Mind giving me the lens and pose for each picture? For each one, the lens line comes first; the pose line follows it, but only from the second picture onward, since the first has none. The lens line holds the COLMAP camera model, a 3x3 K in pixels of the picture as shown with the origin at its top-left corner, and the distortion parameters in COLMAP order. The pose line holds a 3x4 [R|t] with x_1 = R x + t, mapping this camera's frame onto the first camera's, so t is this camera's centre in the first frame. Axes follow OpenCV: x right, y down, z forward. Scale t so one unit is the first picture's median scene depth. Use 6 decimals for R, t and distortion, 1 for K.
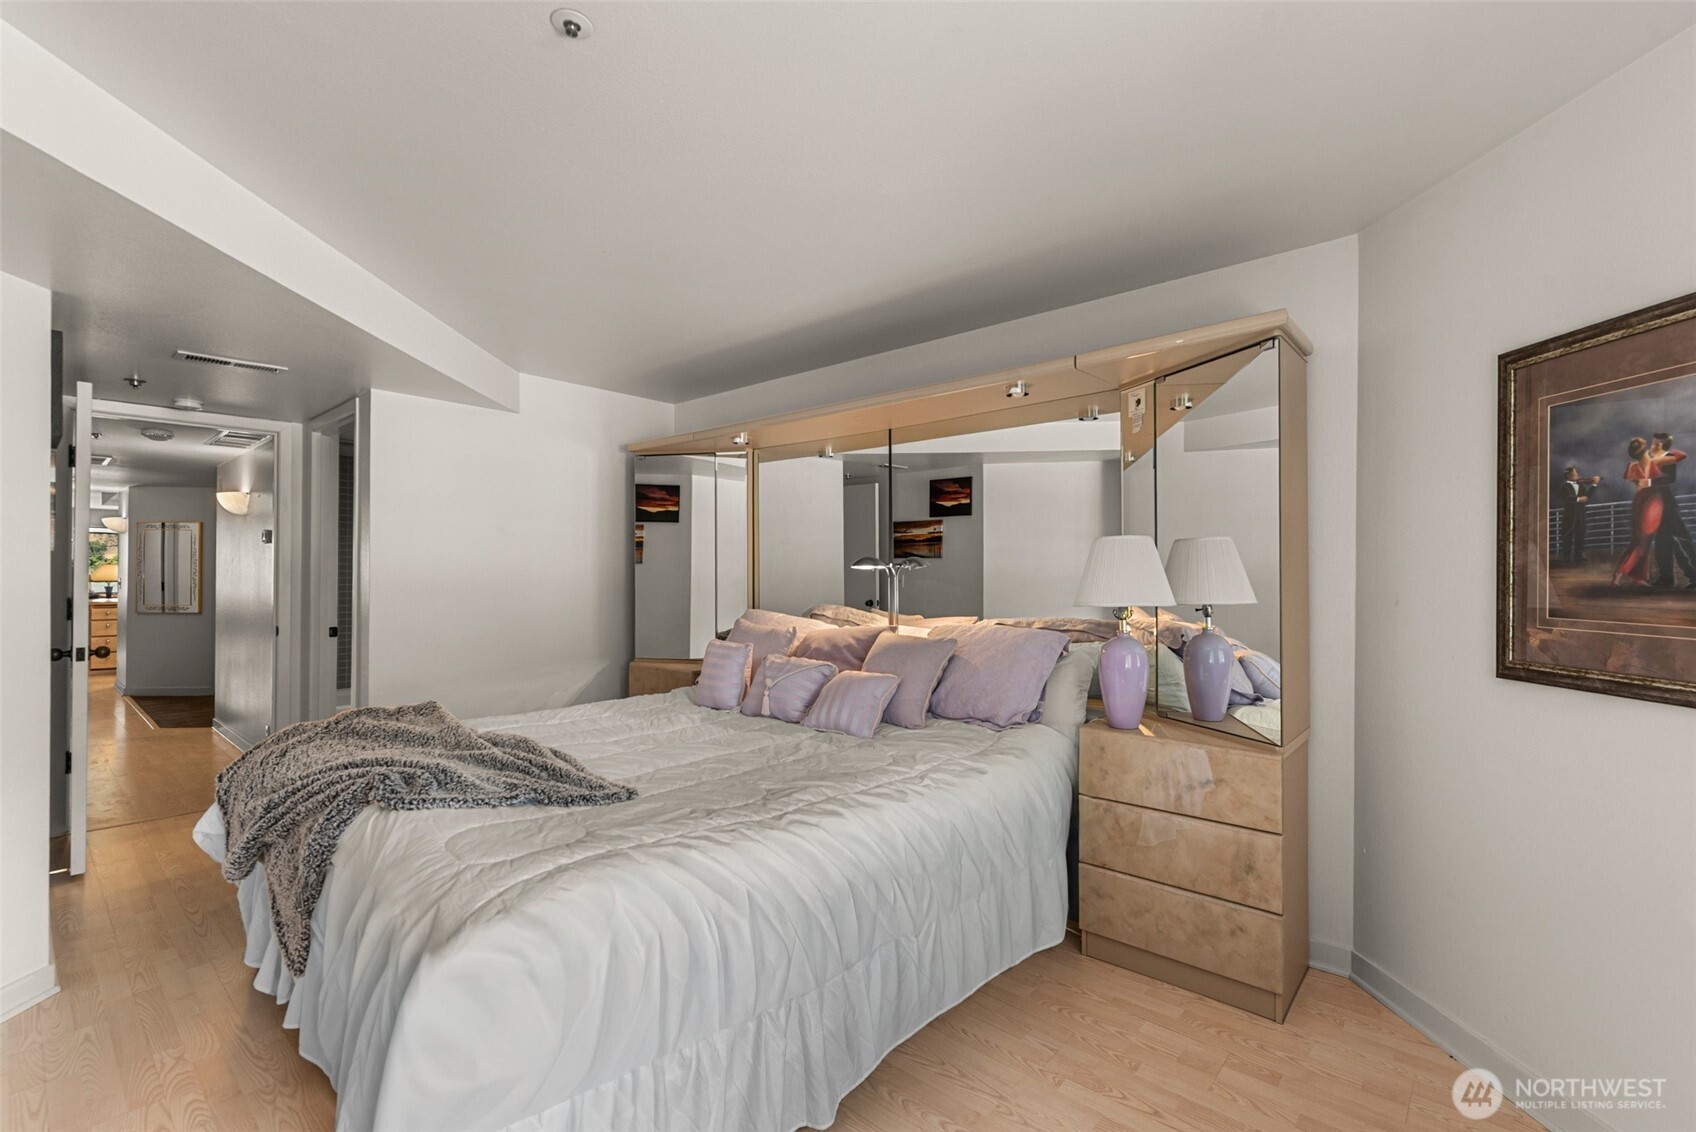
lens RADIAL K [[742.2, 0, 845.8], [0, 742.2, 570.9], [0, 0, 1]] dist [0.004293, -0.000433]
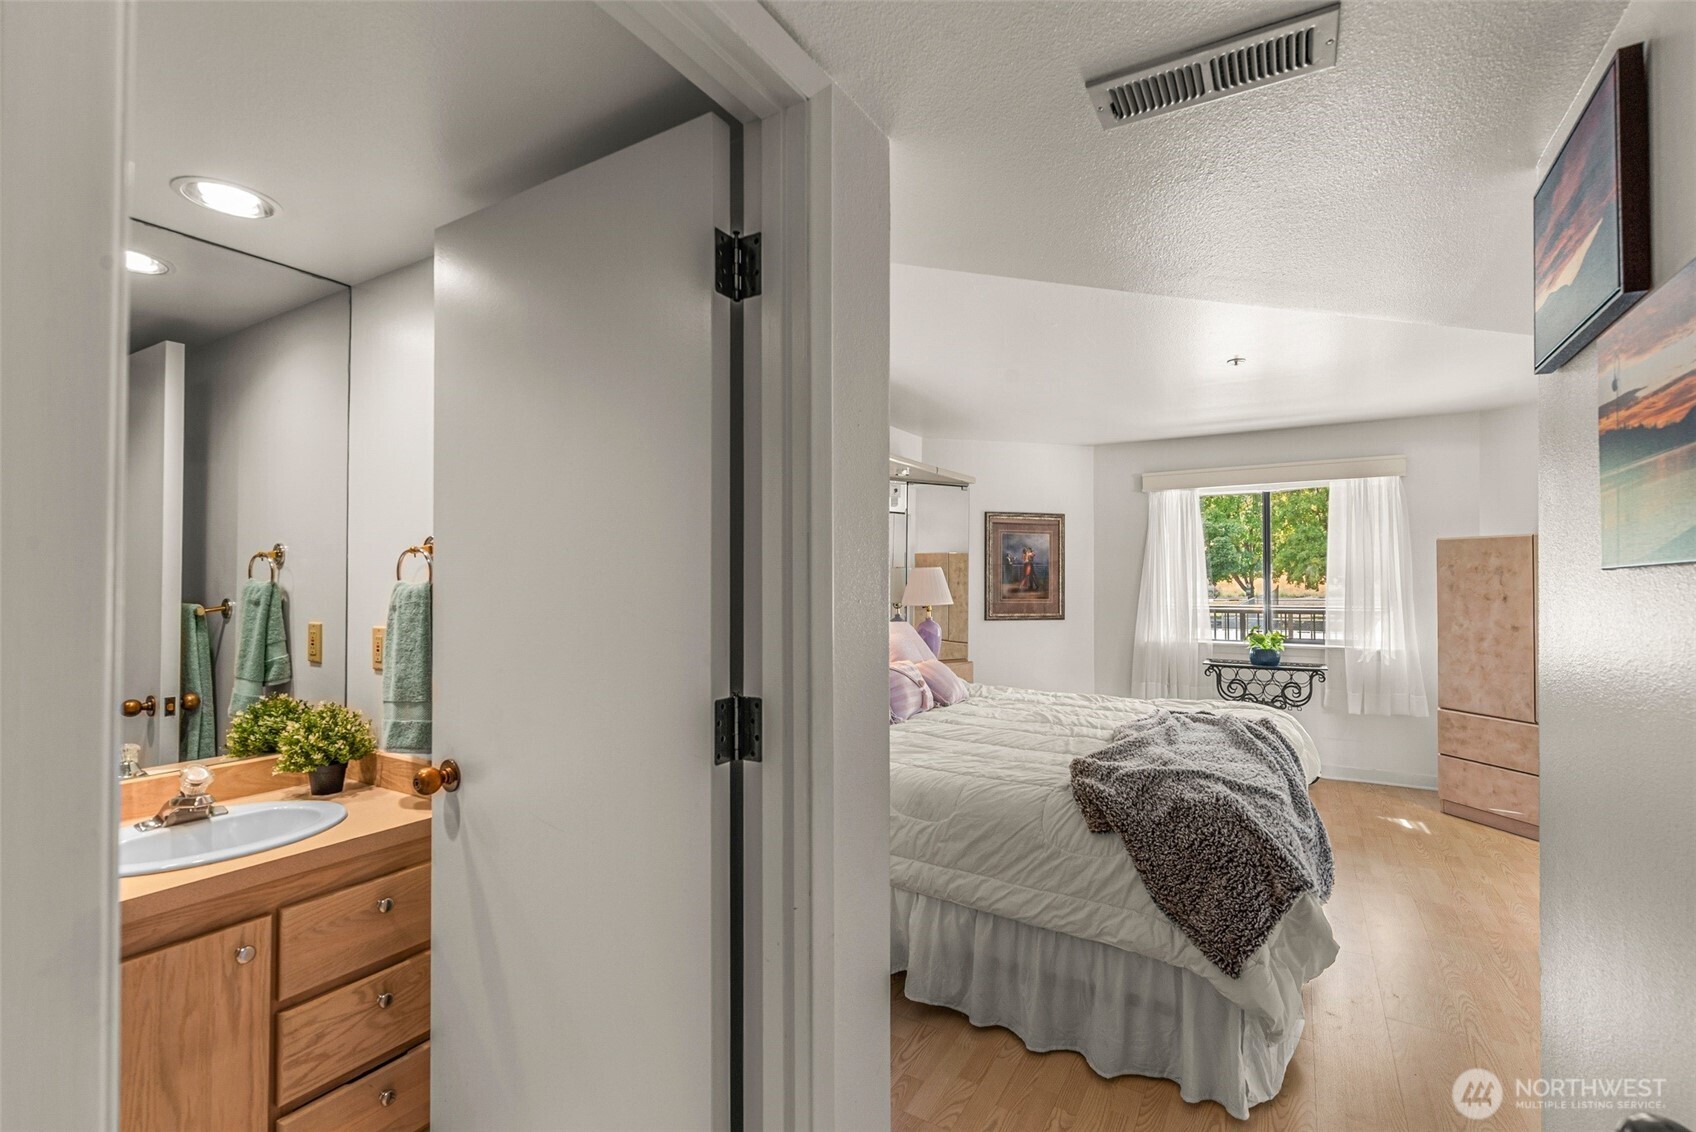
lens RADIAL K [[742.2, 0, 839.7], [0, 742.2, 569.2], [0, 0, 1]] dist [0.004293, -0.000433]
pose [[-0.165015, 0.014495, 0.986184, -2.308076], [-0.007321, 0.999846, -0.015921, -0.010450], [-0.986264, -0.009847, -0.164884, 2.429715]]
